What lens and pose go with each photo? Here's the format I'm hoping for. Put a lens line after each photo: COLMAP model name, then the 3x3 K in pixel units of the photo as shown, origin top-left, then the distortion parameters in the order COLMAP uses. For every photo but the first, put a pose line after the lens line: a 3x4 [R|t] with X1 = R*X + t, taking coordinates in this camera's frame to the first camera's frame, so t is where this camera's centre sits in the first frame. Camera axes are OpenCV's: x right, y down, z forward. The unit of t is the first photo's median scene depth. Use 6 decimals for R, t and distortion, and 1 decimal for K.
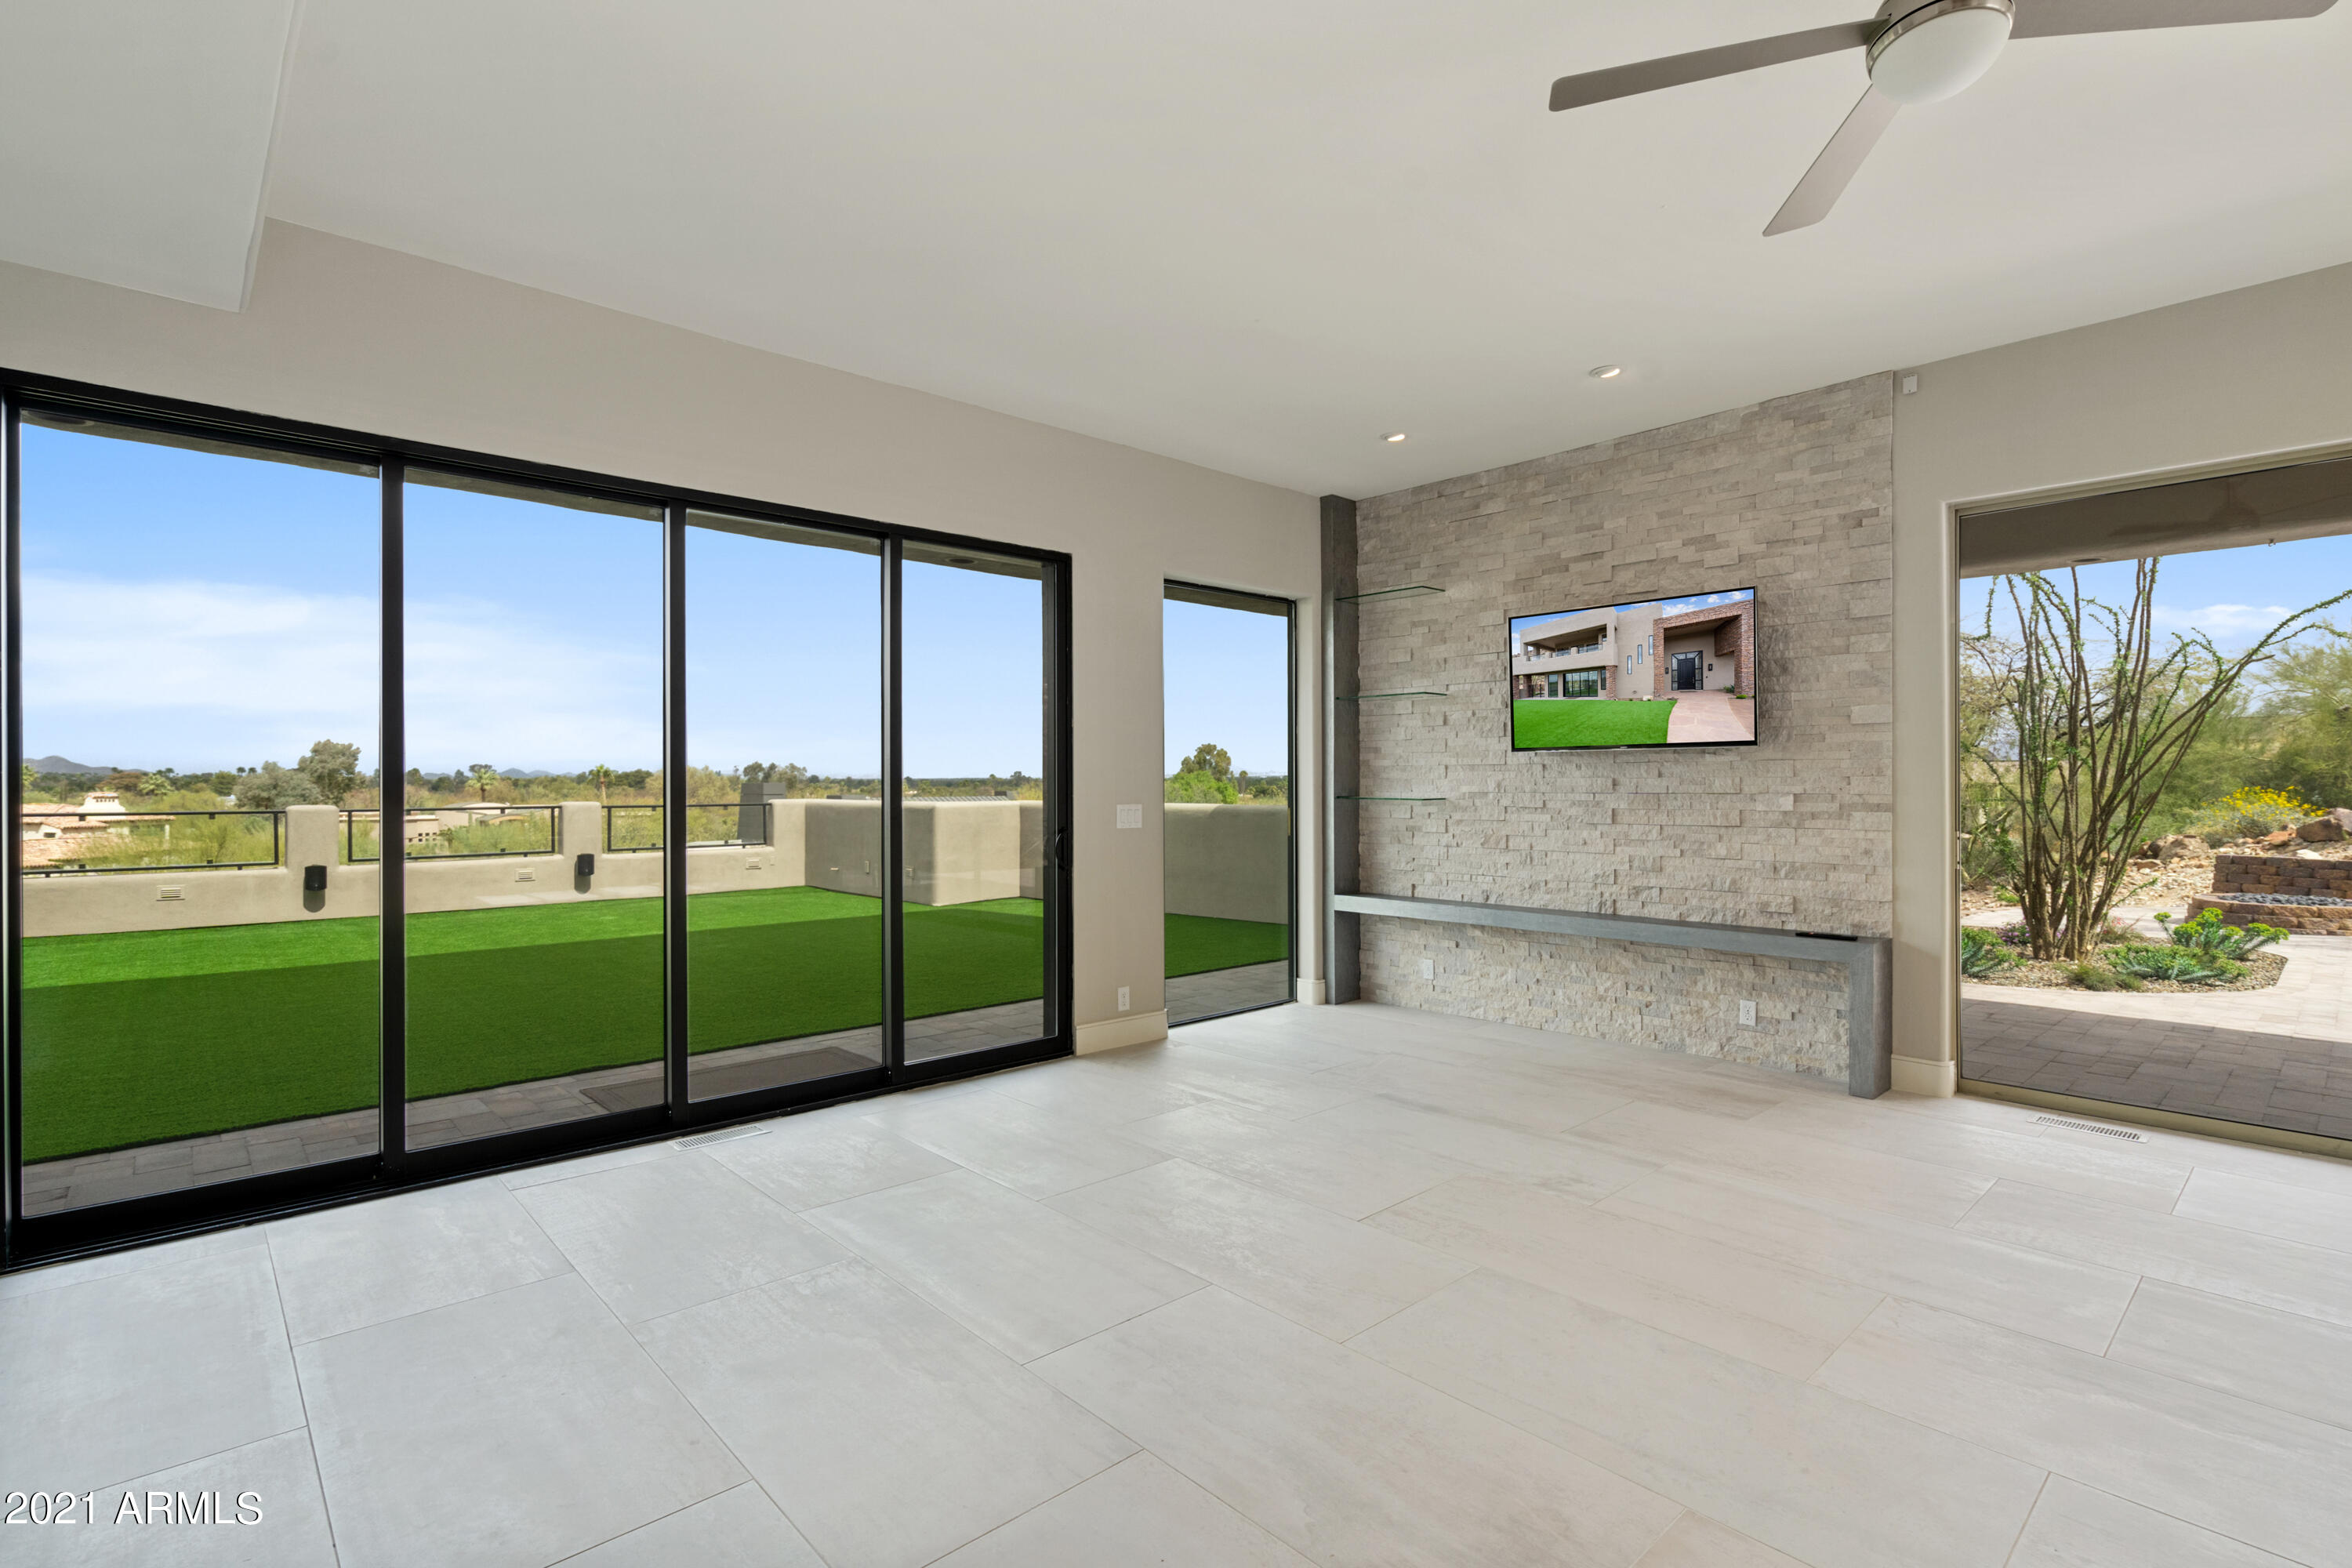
lens RADIAL K [[1149.6, 0, 1176.0], [0, 1149.6, 784.0], [0, 0, 1]] dist [-0.001707, -0.000040]
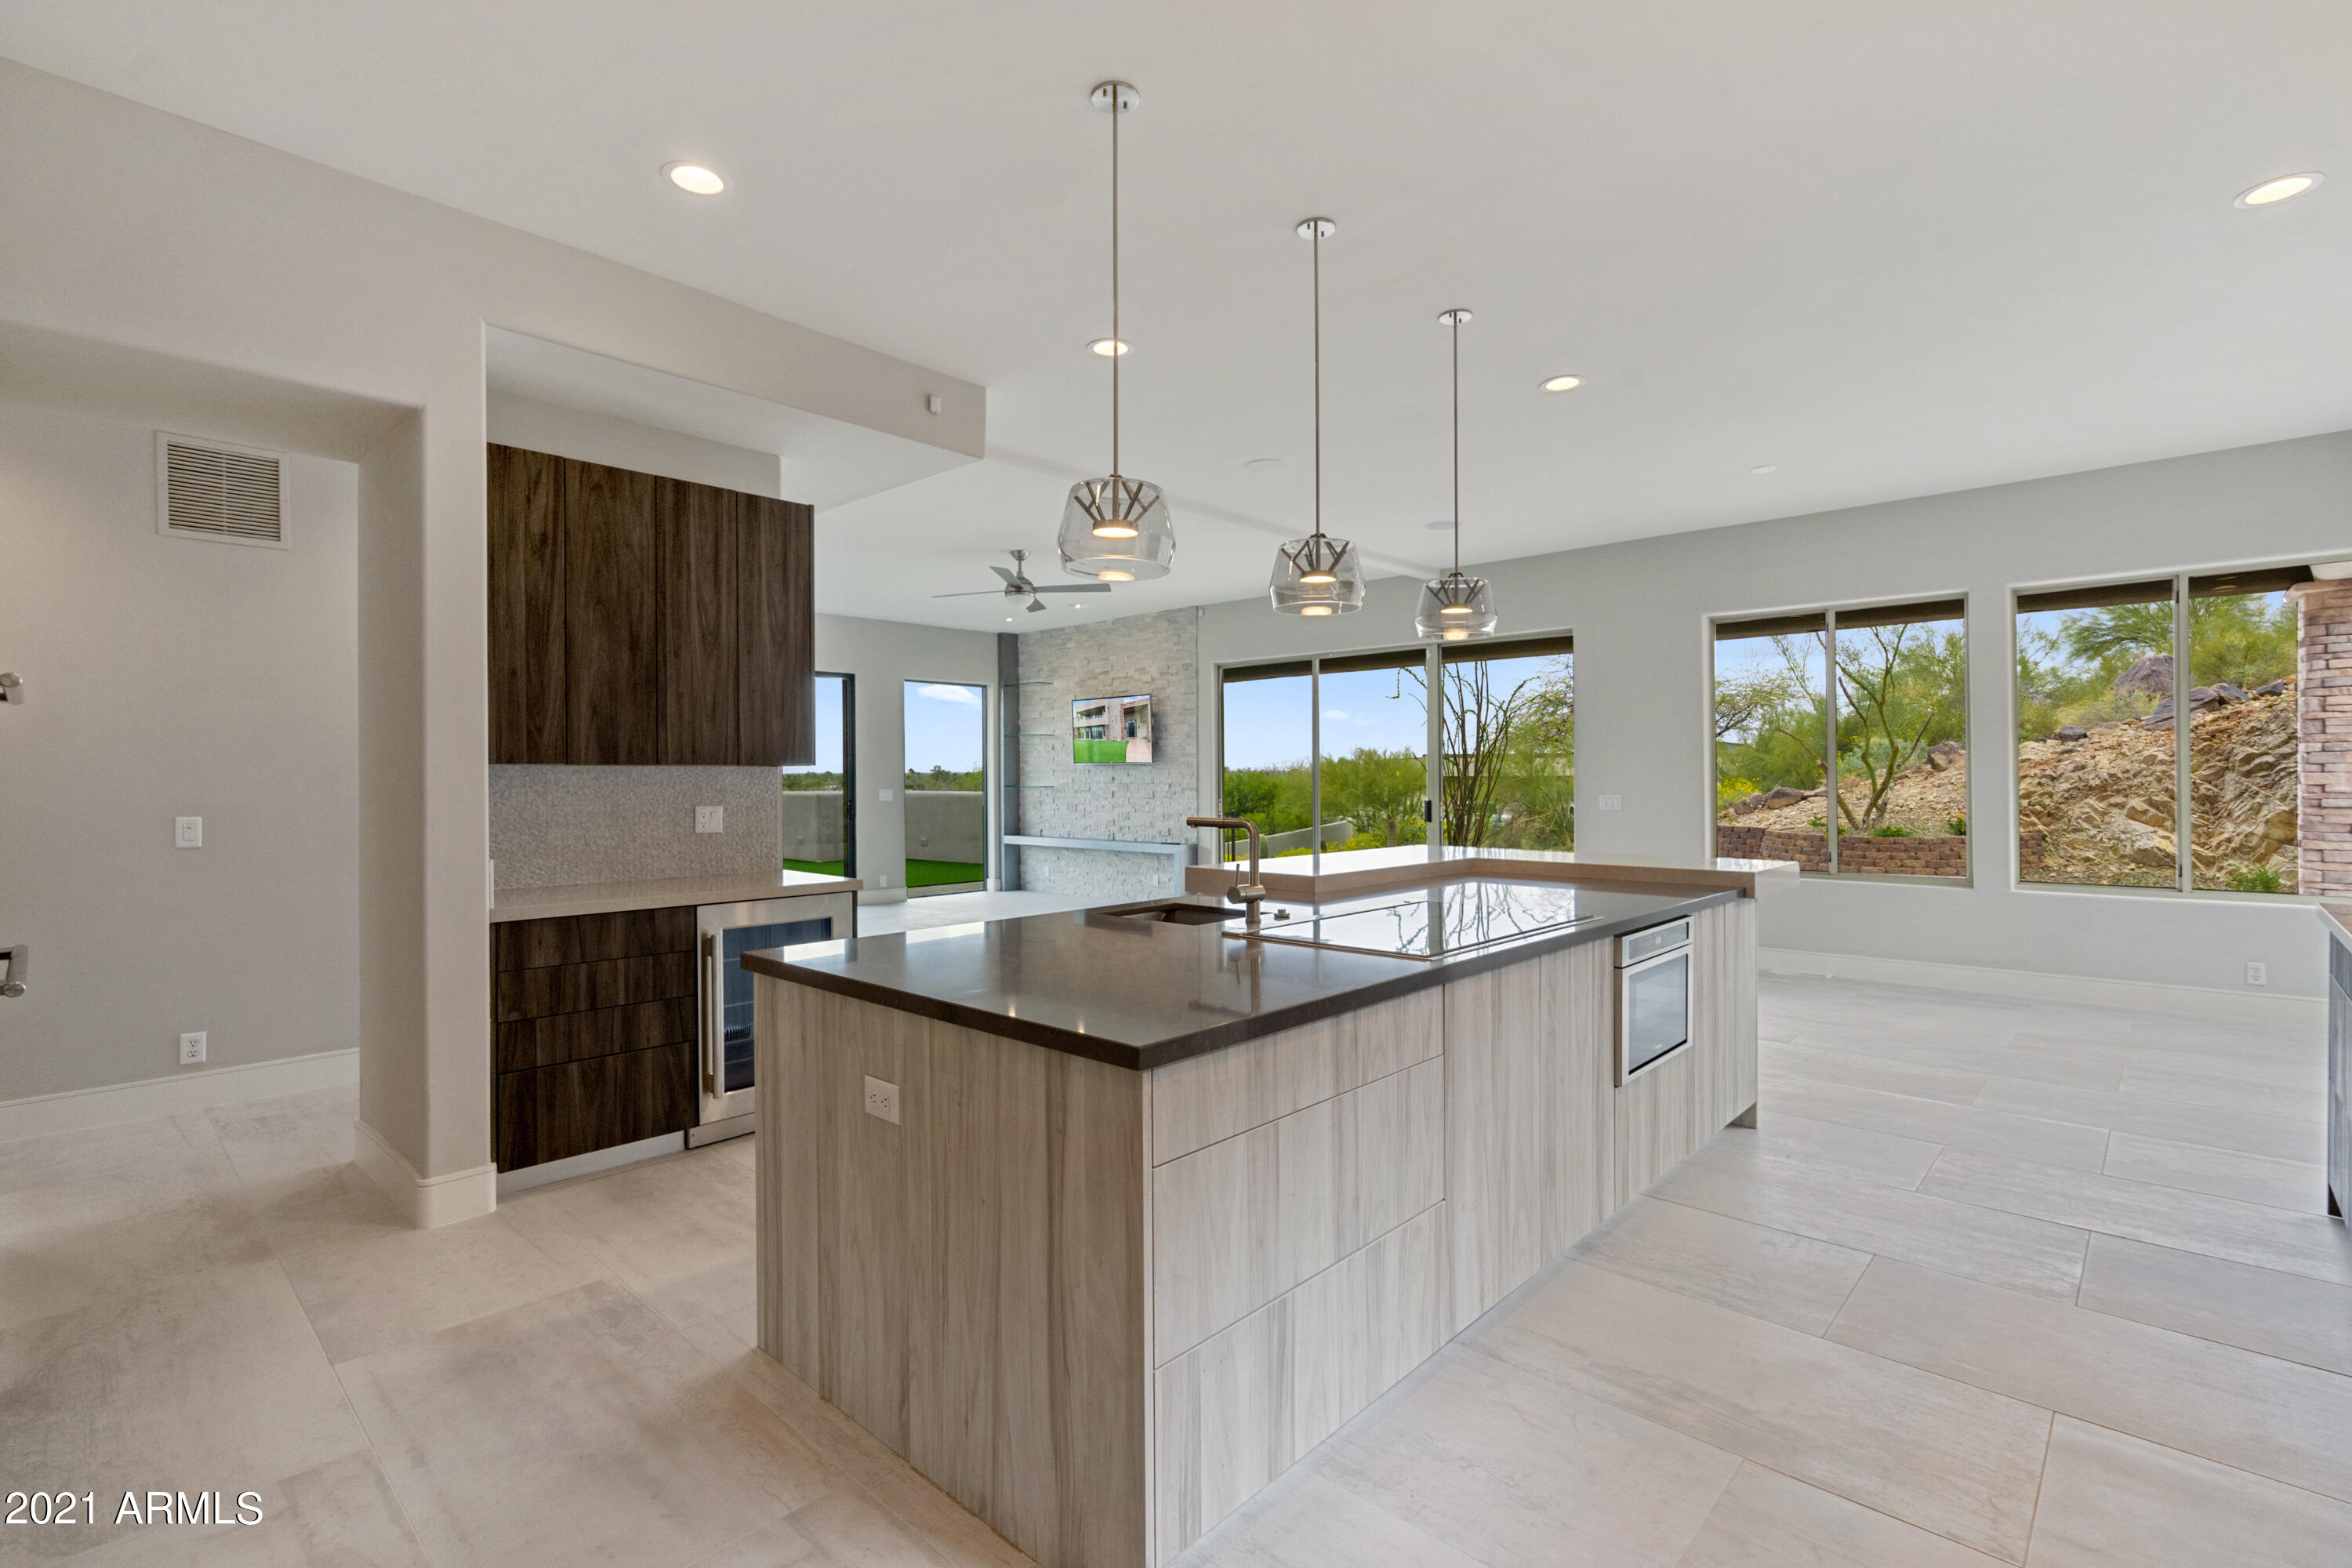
lens RADIAL K [[1067.4, 0, 1176.0], [0, 1067.4, 784.0], [0, 0, 1]] dist [0.000102, 0.000072]
pose [[0.996859, -0.000613, 0.079199, 0.305385], [0.000275, 0.999991, 0.004281, 0.000651], [-0.079201, -0.004246, 0.996850, -0.904151]]
